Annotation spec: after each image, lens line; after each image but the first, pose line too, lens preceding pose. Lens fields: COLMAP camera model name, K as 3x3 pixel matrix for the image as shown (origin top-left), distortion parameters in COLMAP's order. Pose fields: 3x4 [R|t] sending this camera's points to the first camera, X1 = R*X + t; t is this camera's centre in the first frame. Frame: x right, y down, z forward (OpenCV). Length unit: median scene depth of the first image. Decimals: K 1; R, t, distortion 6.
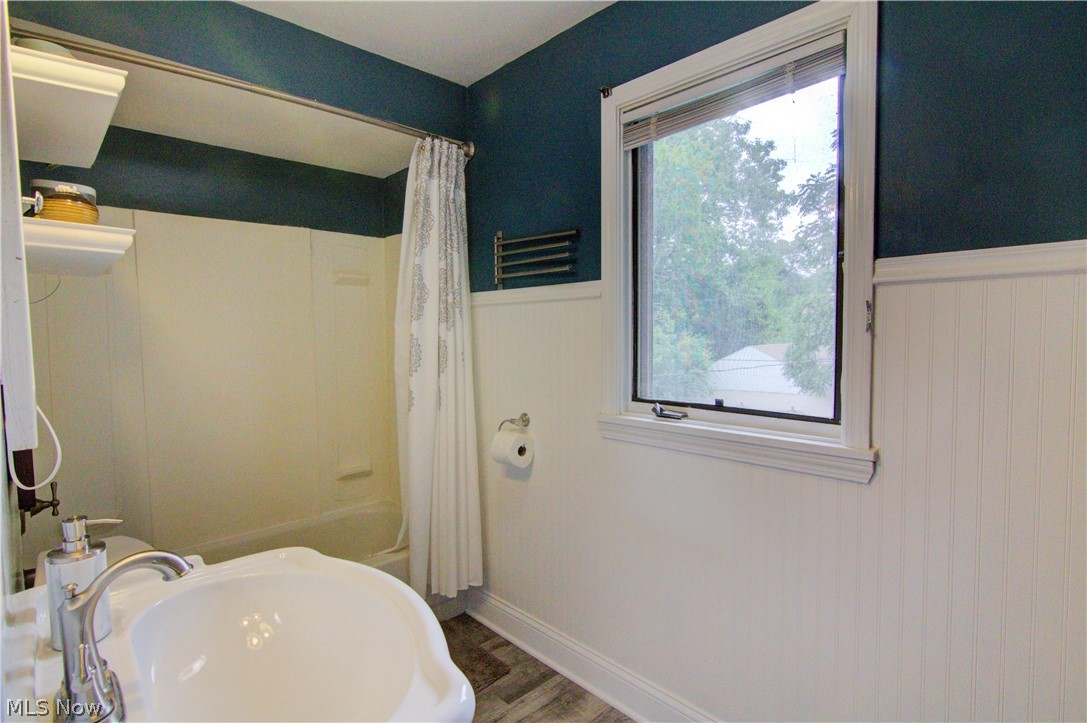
lens RADIAL K [[548.2, 0, 534.4], [0, 548.2, 358.7], [0, 0, 1]] dist [0.001031, -0.001478]
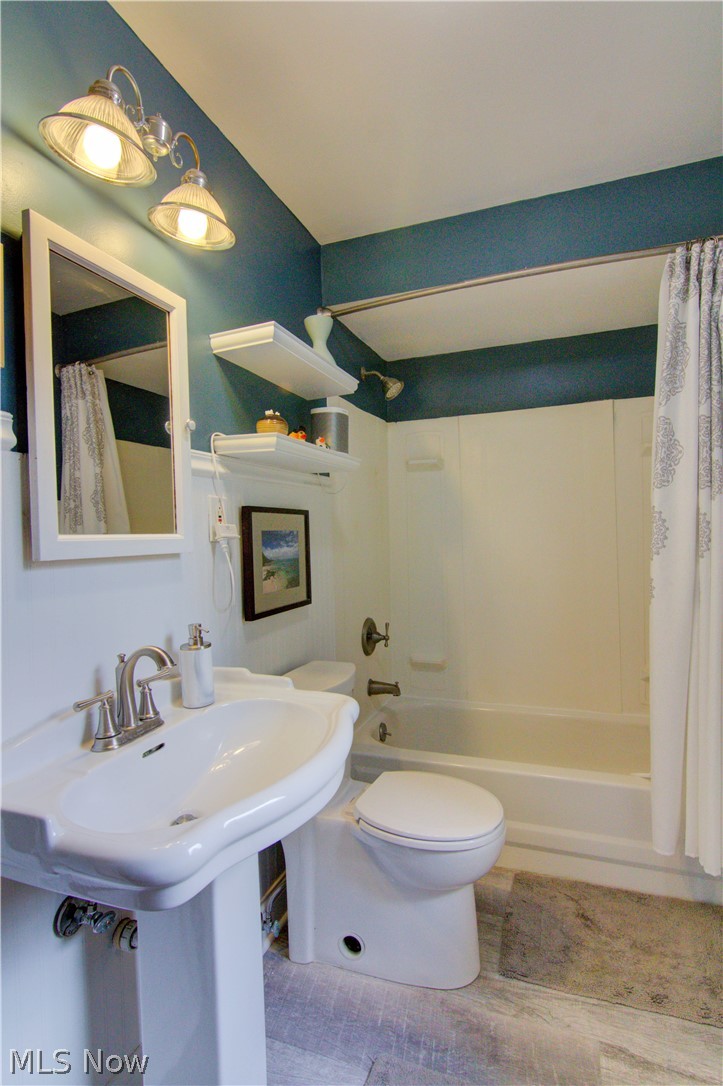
lens RADIAL K [[547.7, 0, 361.3], [0, 547.7, 536.9], [0, 0, 1]] dist [0.001031, -0.001478]
pose [[0.438996, 0.004768, -0.898477, 0.294885], [-0.030913, 0.999474, -0.009800, 0.019719], [0.897957, 0.032076, 0.438912, 0.277195]]
